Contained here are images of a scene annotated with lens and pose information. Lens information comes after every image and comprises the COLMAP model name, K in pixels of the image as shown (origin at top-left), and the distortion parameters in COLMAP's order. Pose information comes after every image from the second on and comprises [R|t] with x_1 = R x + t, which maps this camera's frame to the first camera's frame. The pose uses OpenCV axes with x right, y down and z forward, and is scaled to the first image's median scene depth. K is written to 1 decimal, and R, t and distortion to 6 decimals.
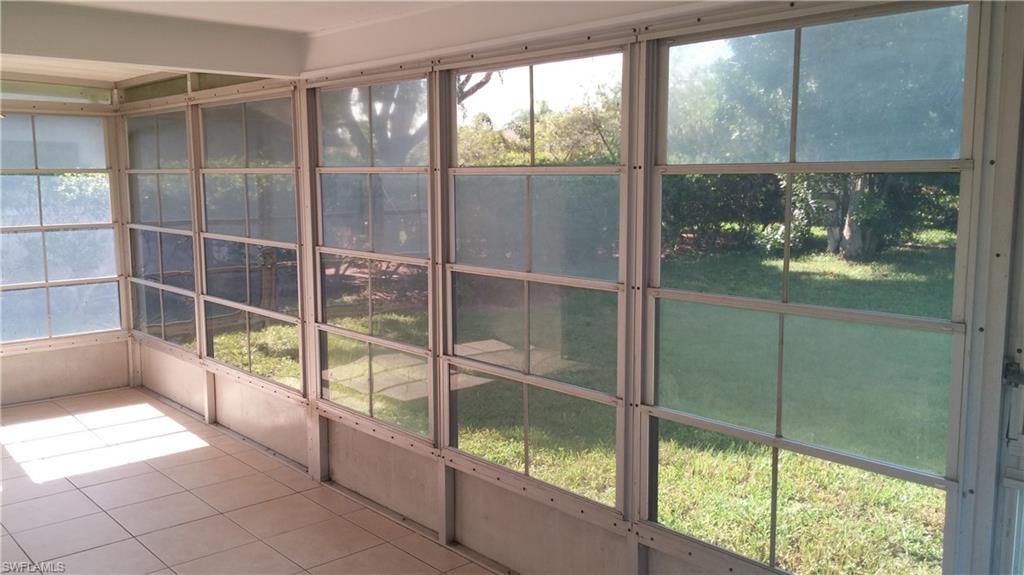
lens RADIAL K [[880.3, 0, 516.7], [0, 880.3, 288.6], [0, 0, 1]] dist [0.085805, -0.103406]
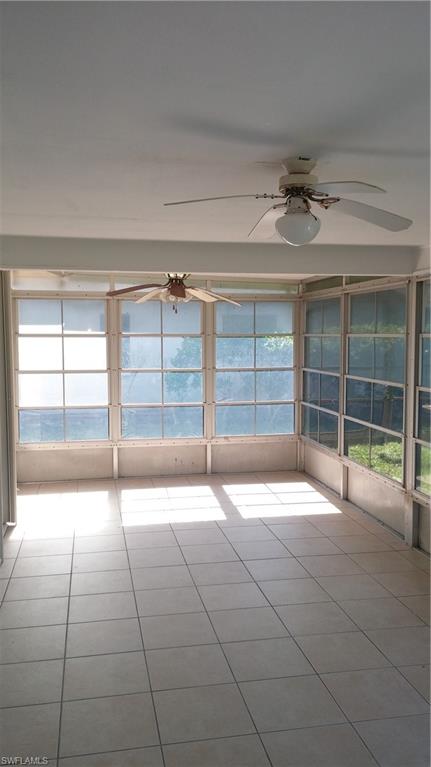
lens RADIAL K [[659.4, 0, 220.2], [0, 659.4, 384.1], [0, 0, 1]] dist [0.085805, -0.103406]
pose [[0.860530, 0.040467, -0.507789, 0.042205], [-0.066716, 0.997206, -0.033591, 0.006130], [0.505011, 0.062784, 0.860826, -0.097295]]
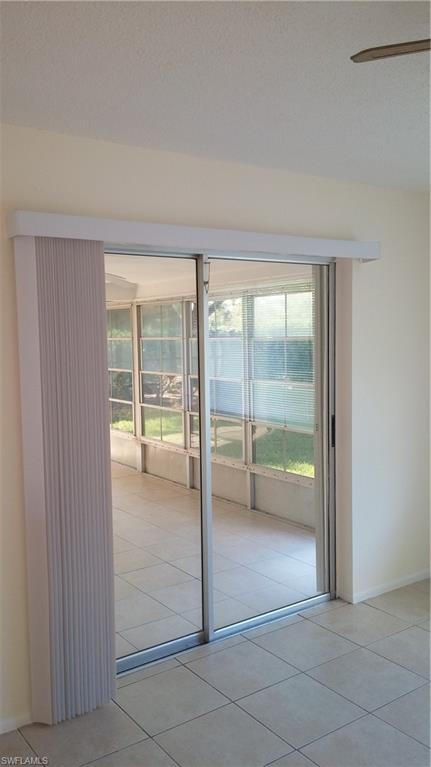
lens RADIAL K [[659.4, 0, 220.2], [0, 659.4, 384.1], [0, 0, 1]] dist [0.085805, -0.103406]
pose [[0.992676, -0.006775, -0.120618, 0.150704], [0.000582, 0.998683, -0.051304, 0.059741], [0.120807, 0.050858, 0.991372, -0.547946]]
